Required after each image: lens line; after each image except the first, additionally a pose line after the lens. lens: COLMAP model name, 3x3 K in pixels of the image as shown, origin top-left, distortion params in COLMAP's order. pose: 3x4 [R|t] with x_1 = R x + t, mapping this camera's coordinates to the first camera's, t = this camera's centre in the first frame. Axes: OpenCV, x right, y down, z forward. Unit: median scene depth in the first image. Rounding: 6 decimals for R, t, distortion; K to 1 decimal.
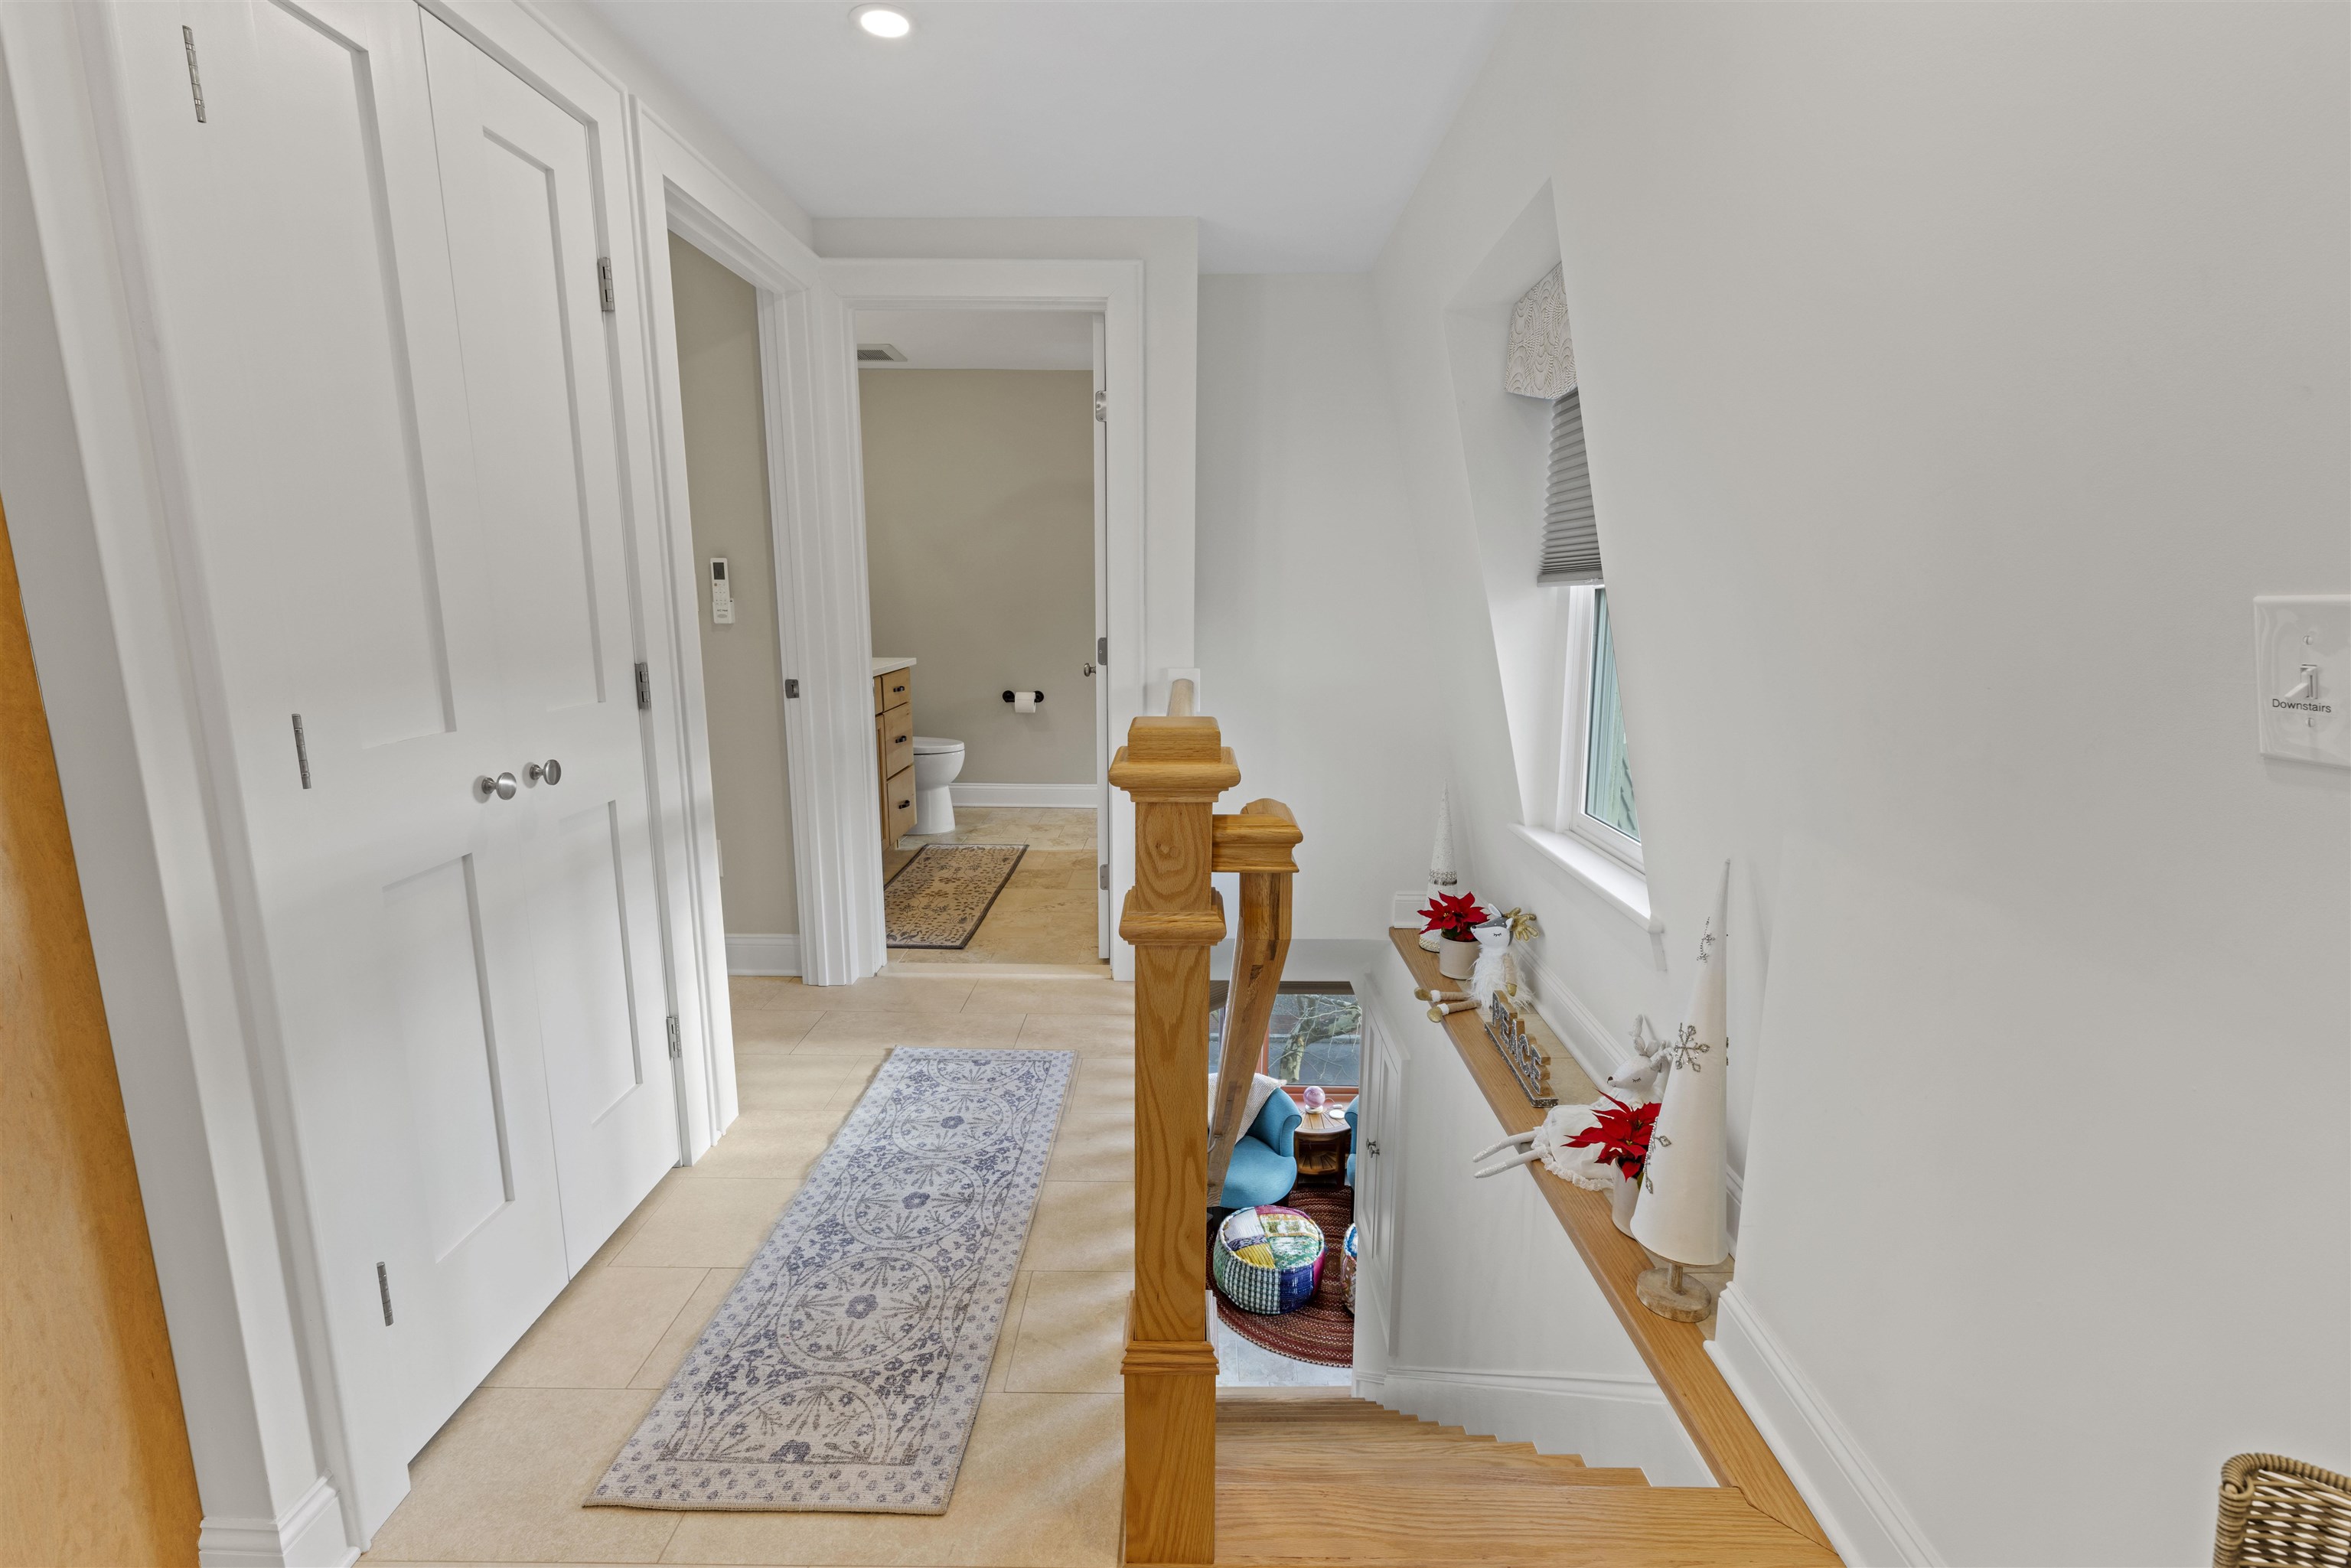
lens RADIAL K [[1060.6, 0, 1176.6], [0, 1060.6, 792.5], [0, 0, 1]] dist [0.007120, 0.000054]
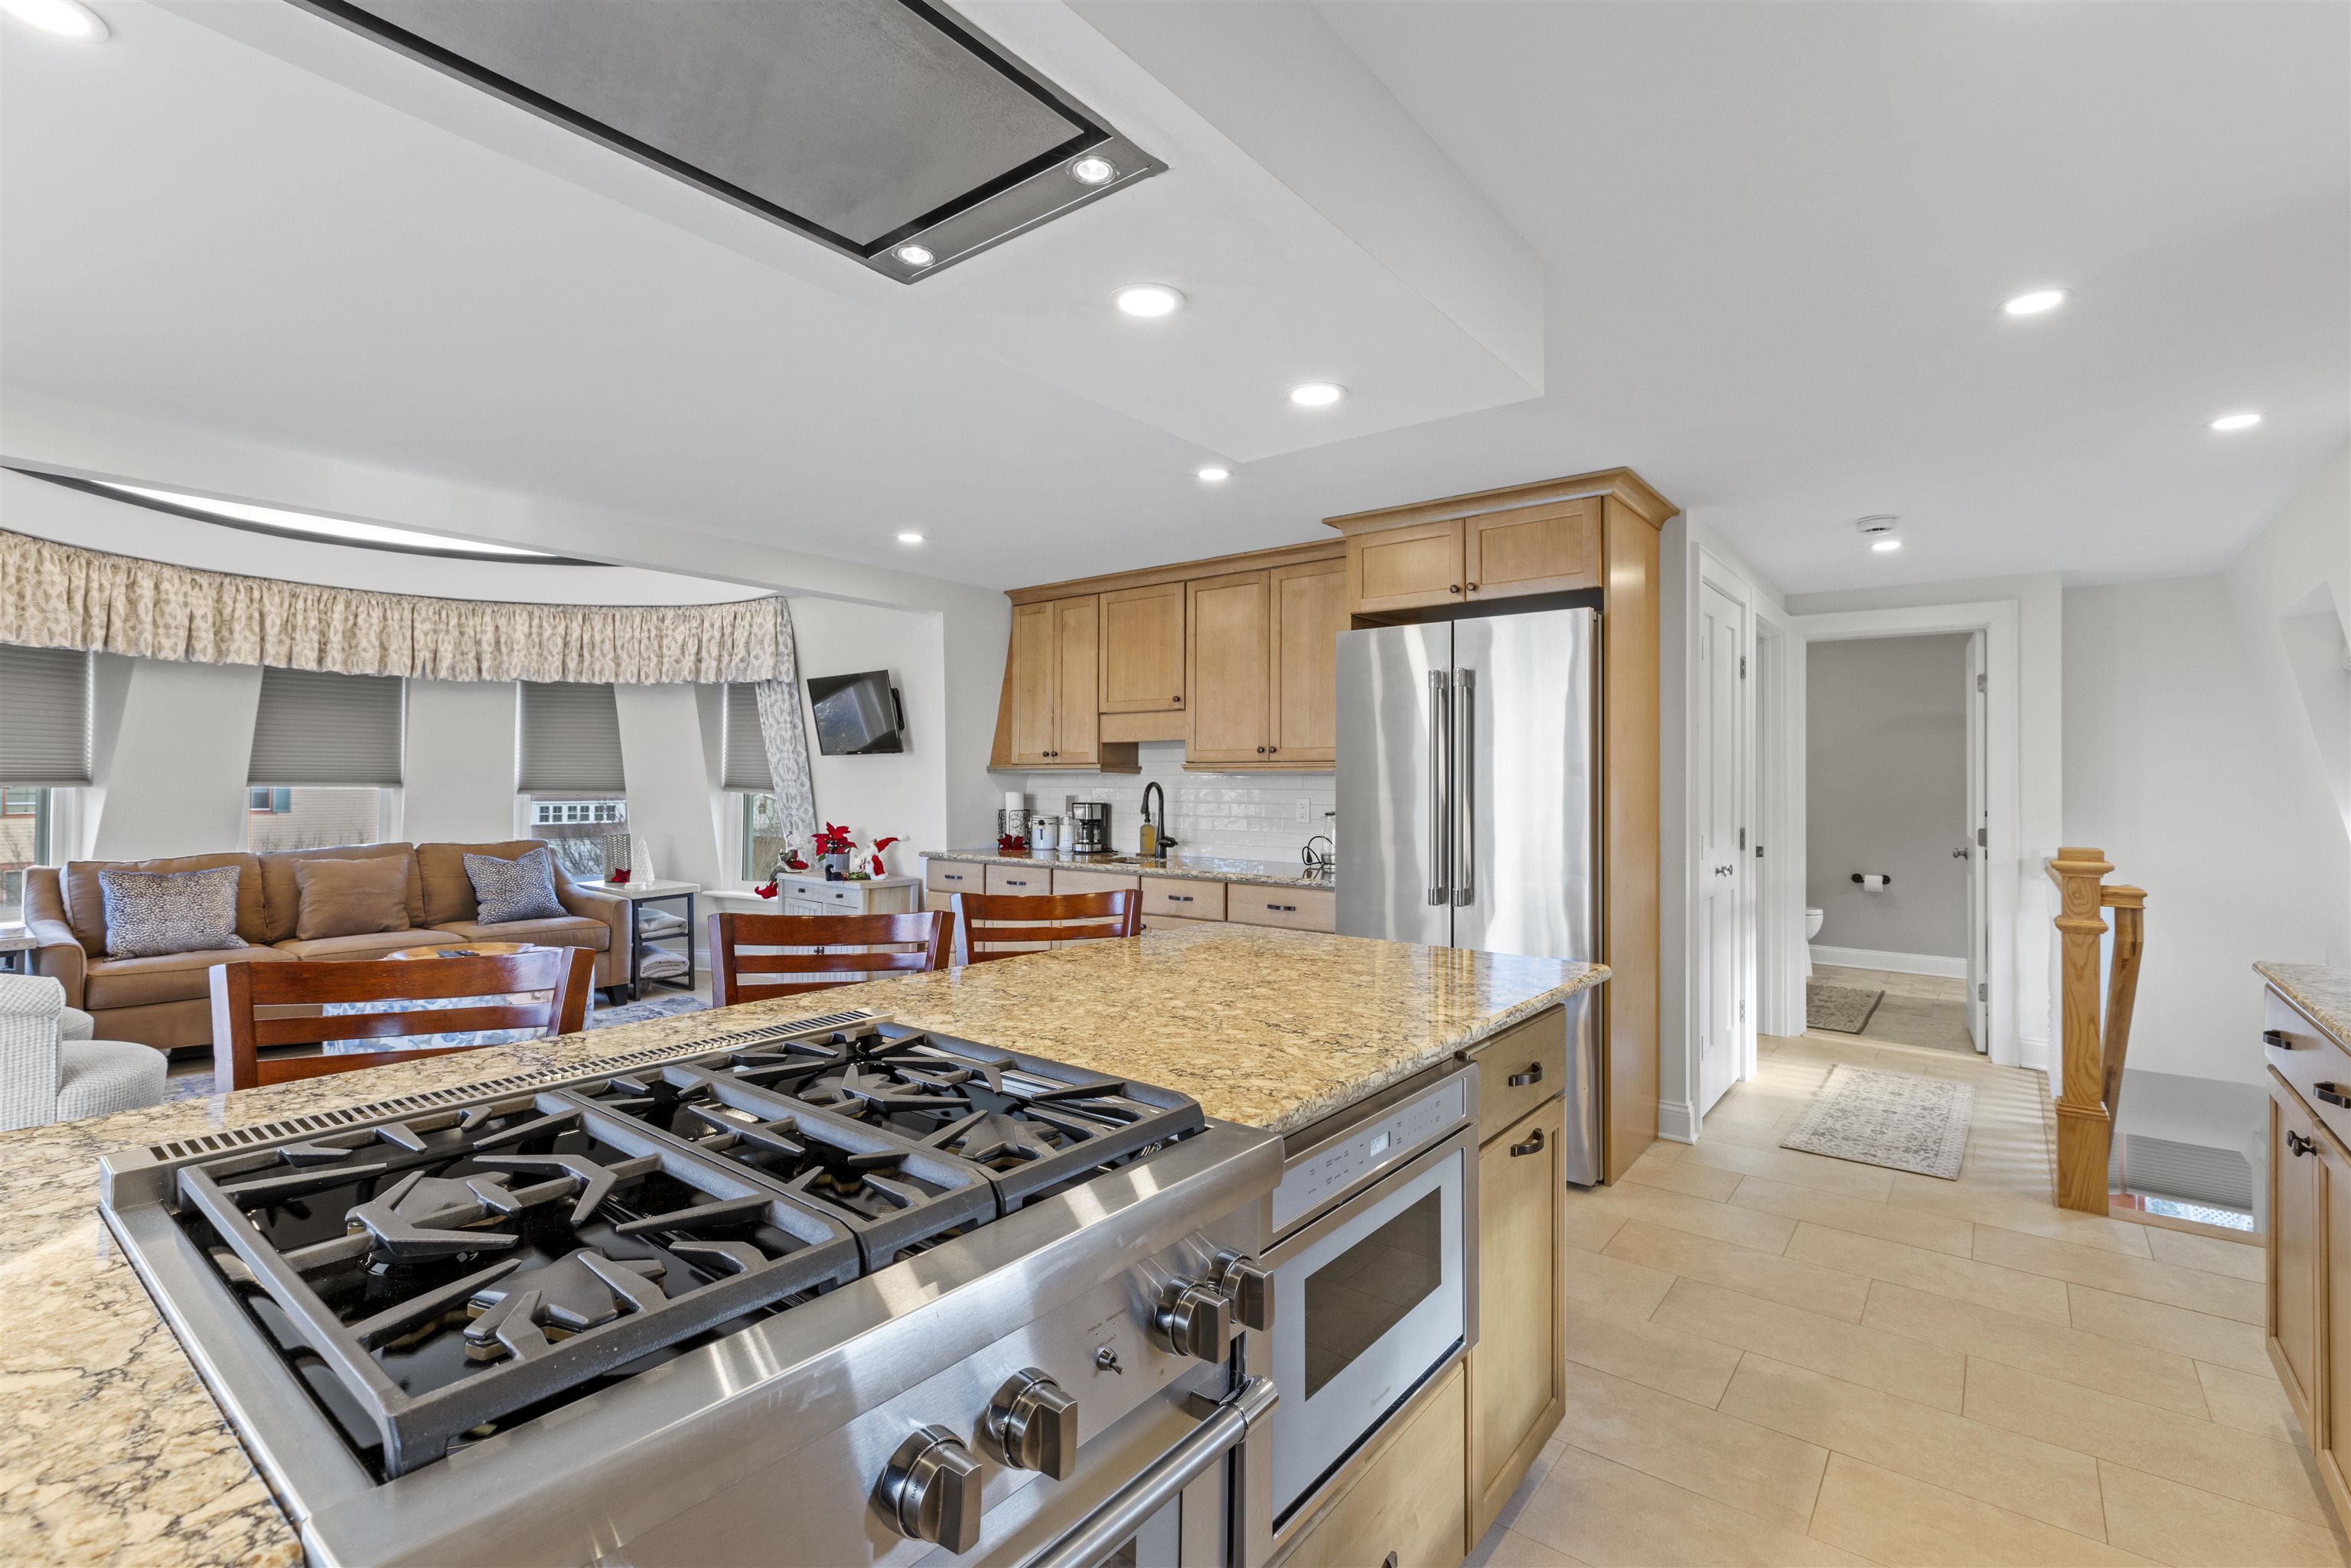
lens RADIAL K [[1060.6, 0, 1189.4], [0, 1060.6, 772.5], [0, 0, 1]] dist [0.007120, 0.000054]
pose [[0.803510, -0.005688, -0.595264, -0.140713], [-0.117684, 0.978702, -0.168206, 0.317276], [0.583543, 0.205208, 0.785727, -1.672616]]
